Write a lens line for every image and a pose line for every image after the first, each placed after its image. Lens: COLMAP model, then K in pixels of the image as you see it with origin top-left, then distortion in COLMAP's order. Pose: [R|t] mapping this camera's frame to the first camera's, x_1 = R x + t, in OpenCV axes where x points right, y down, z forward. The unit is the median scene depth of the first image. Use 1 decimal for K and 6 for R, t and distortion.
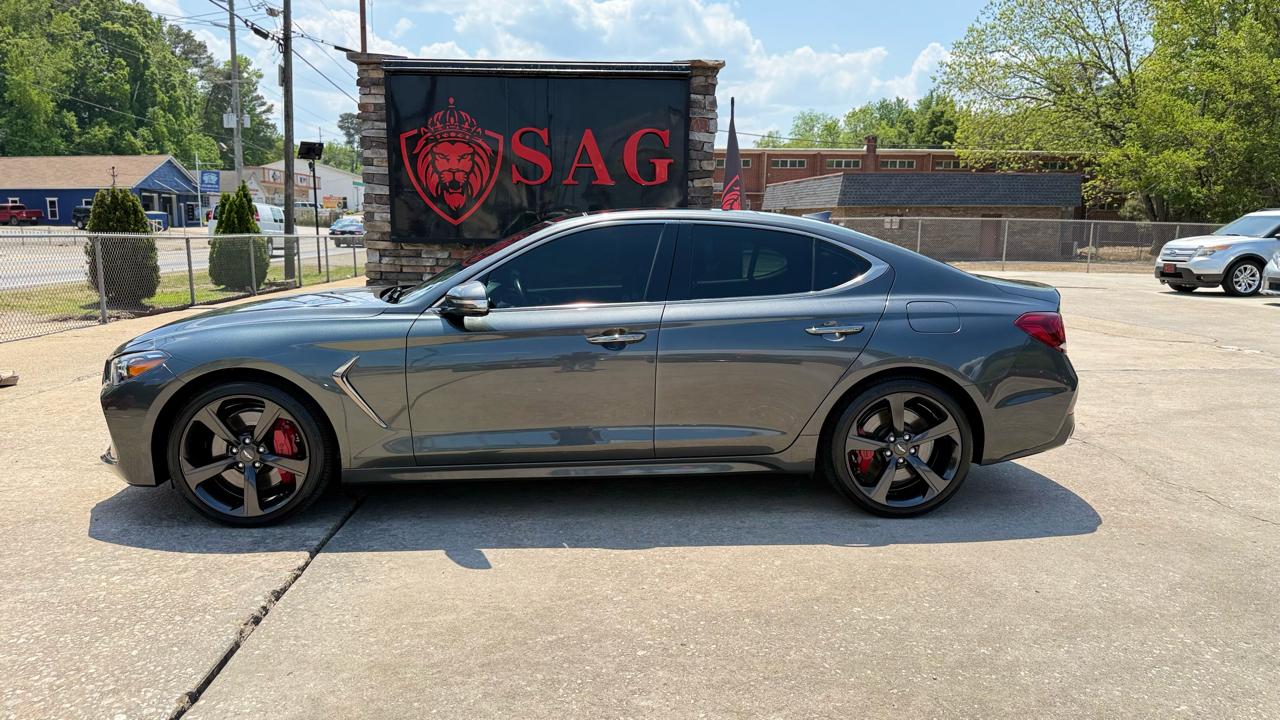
lens RADIAL K [[905.3, 0, 648.1], [0, 905.3, 365.3], [0, 0, 1]] dist [0.034463, -0.045742]
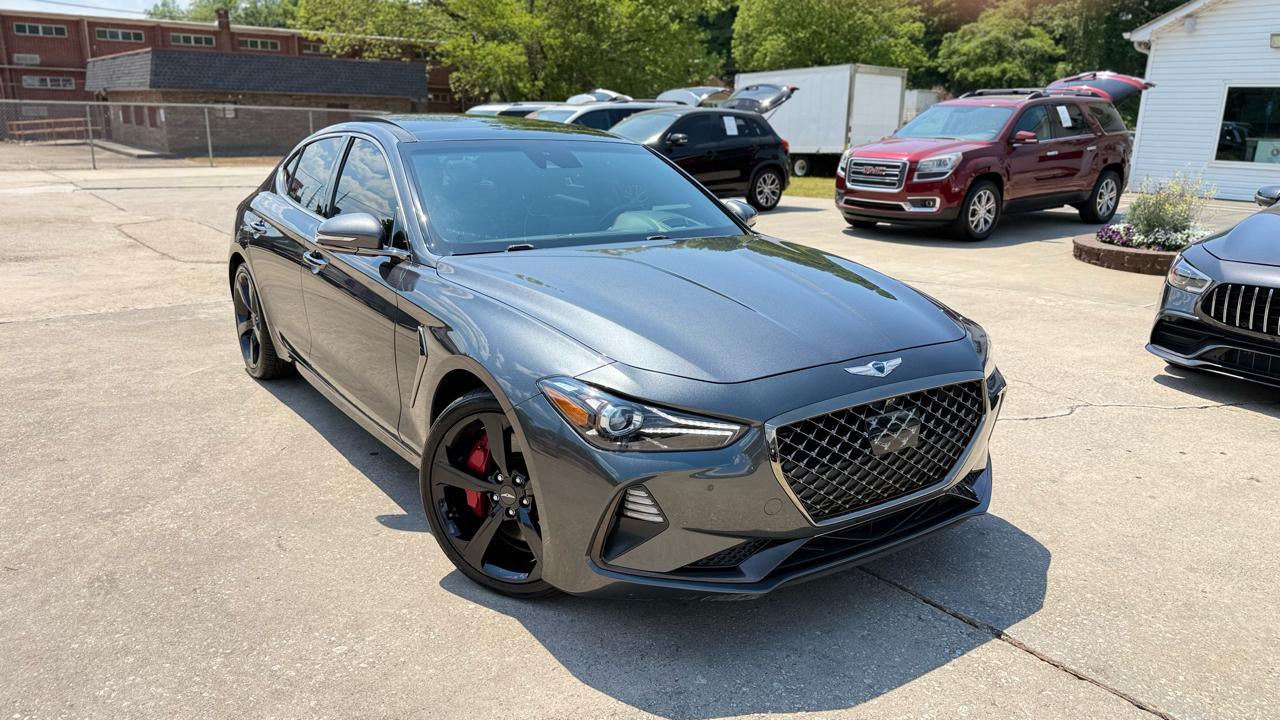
lens RADIAL K [[905.3, 0, 643.0], [0, 905.3, 358.1], [0, 0, 1]] dist [0.034463, -0.045742]
pose [[0.841671, -0.126439, 0.524979, 0.774605], [0.068960, 0.989408, 0.127734, -0.034868], [-0.535569, -0.071308, 0.841475, 0.170084]]
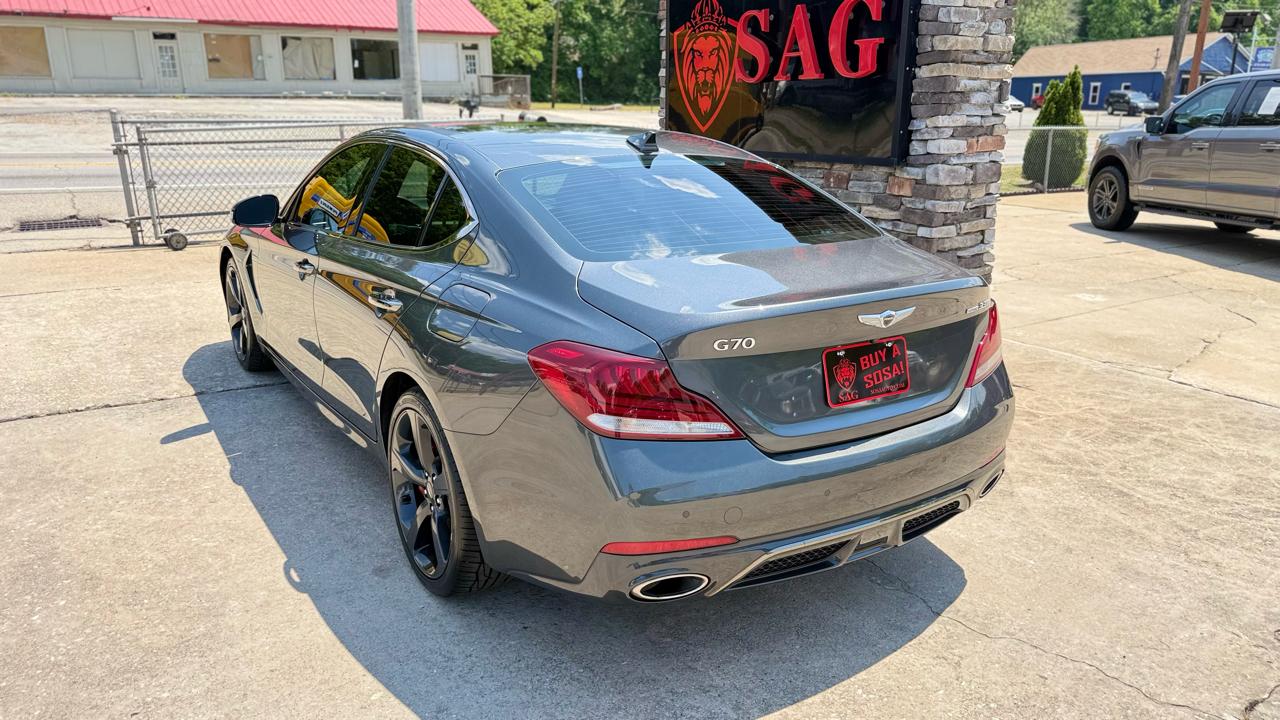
lens RADIAL K [[905.3, 0, 647.6], [0, 905.3, 371.2], [0, 0, 1]] dist [0.034463, -0.045742]
pose [[0.483296, 0.243465, -0.840922, 0.568962], [-0.133832, 0.969809, 0.203864, -0.098915], [0.865167, 0.014015, 0.501287, 0.495171]]
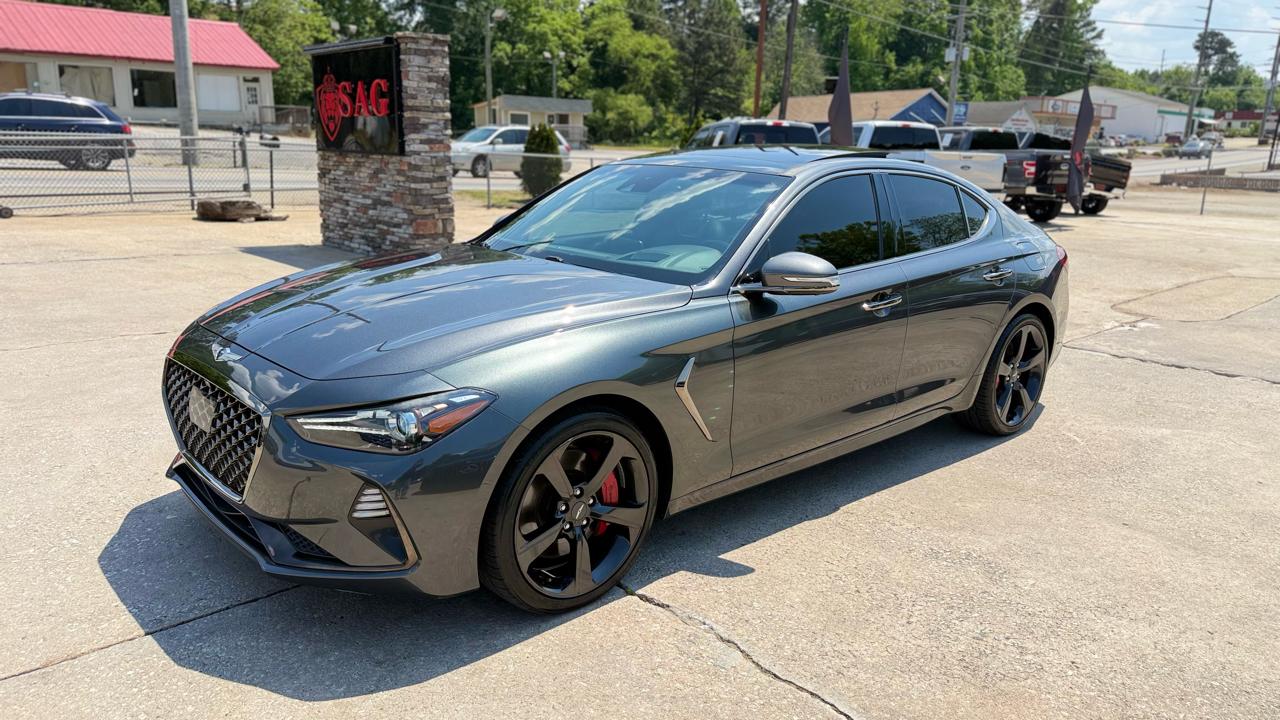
lens RADIAL K [[905.3, 0, 646.8], [0, 905.3, 364.7], [0, 0, 1]] dist [0.034463, -0.045742]
pose [[0.646231, 0.190707, -0.738929, 1.503909], [-0.136985, 0.981533, 0.133520, -0.051720], [0.750747, 0.014937, 0.660421, 0.310876]]
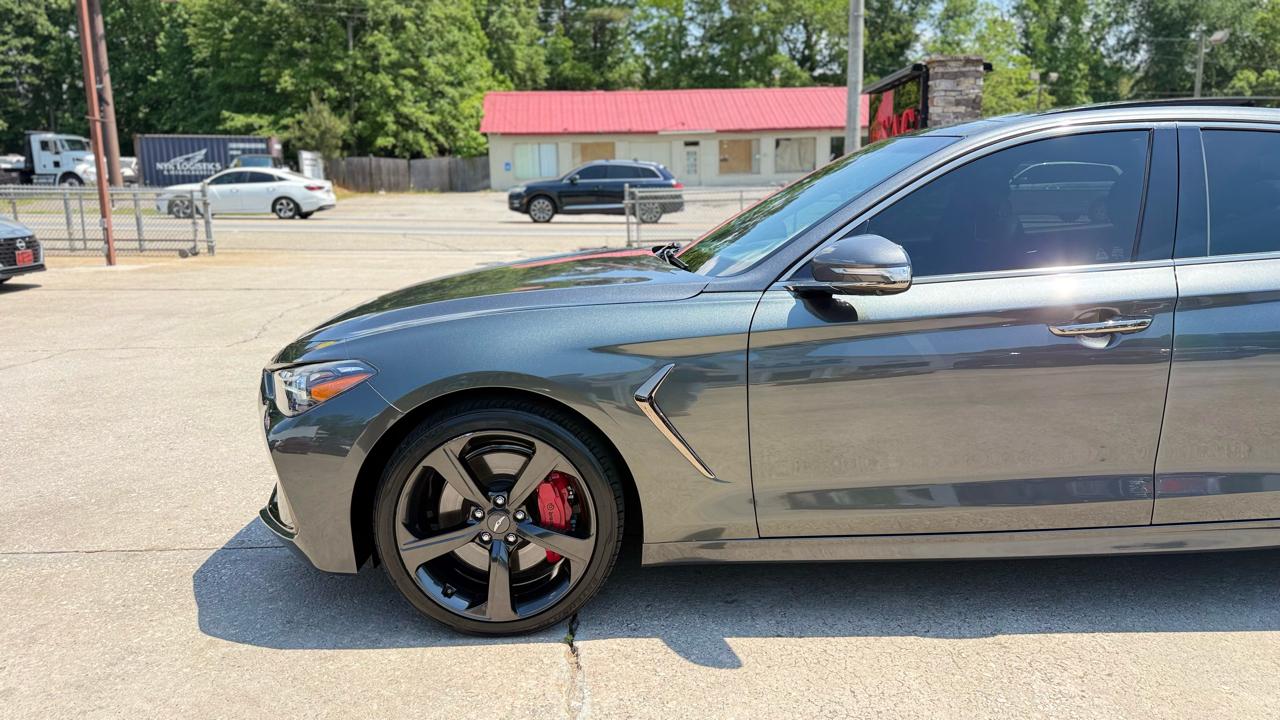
lens RADIAL K [[905.3, 0, 639.1], [0, 905.3, 369.4], [0, 0, 1]] dist [0.034463, -0.045742]
pose [[-0.036113, 0.179514, -0.983092, 1.529950], [-0.132067, 0.974249, 0.182750, -0.058401], [0.990583, 0.136434, -0.011475, 0.615807]]
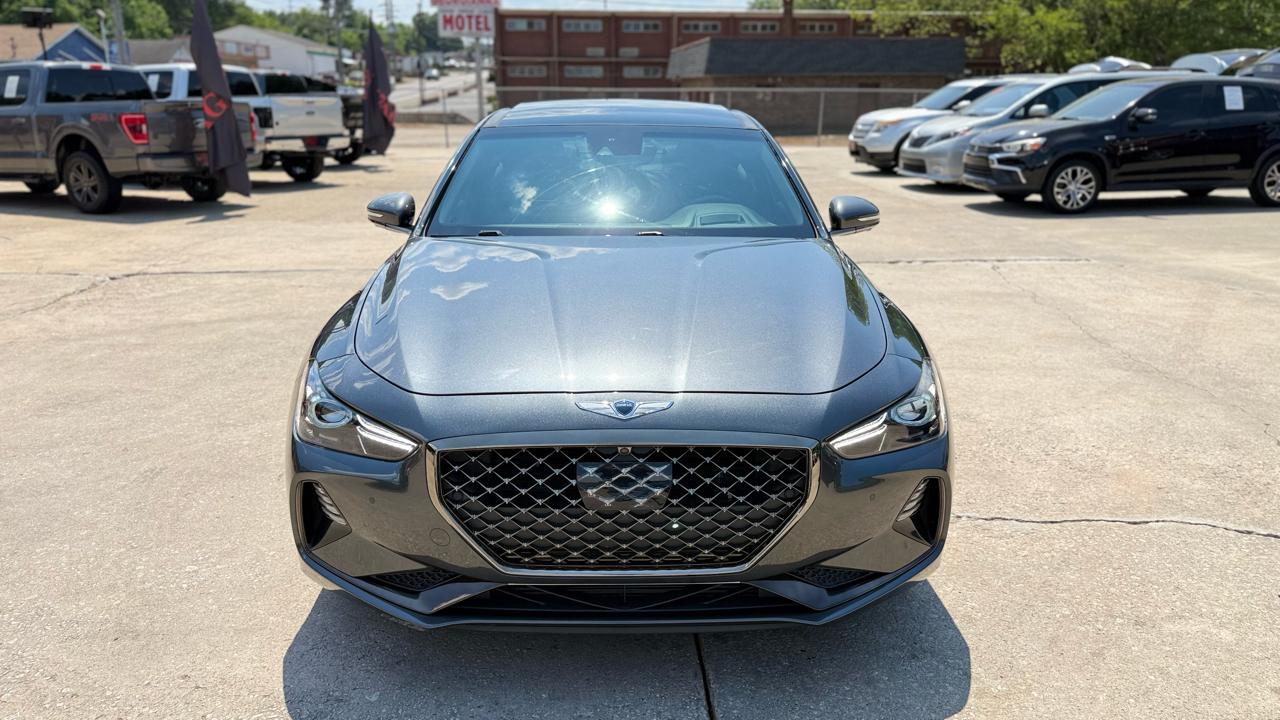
lens RADIAL K [[905.3, 0, 645.3], [0, 905.3, 365.7], [0, 0, 1]] dist [0.034463, -0.045742]
pose [[0.999811, -0.000542, -0.019429, 1.077286], [0.003189, 0.990639, 0.136470, -0.031764], [0.019173, -0.136507, 0.990454, 0.130028]]
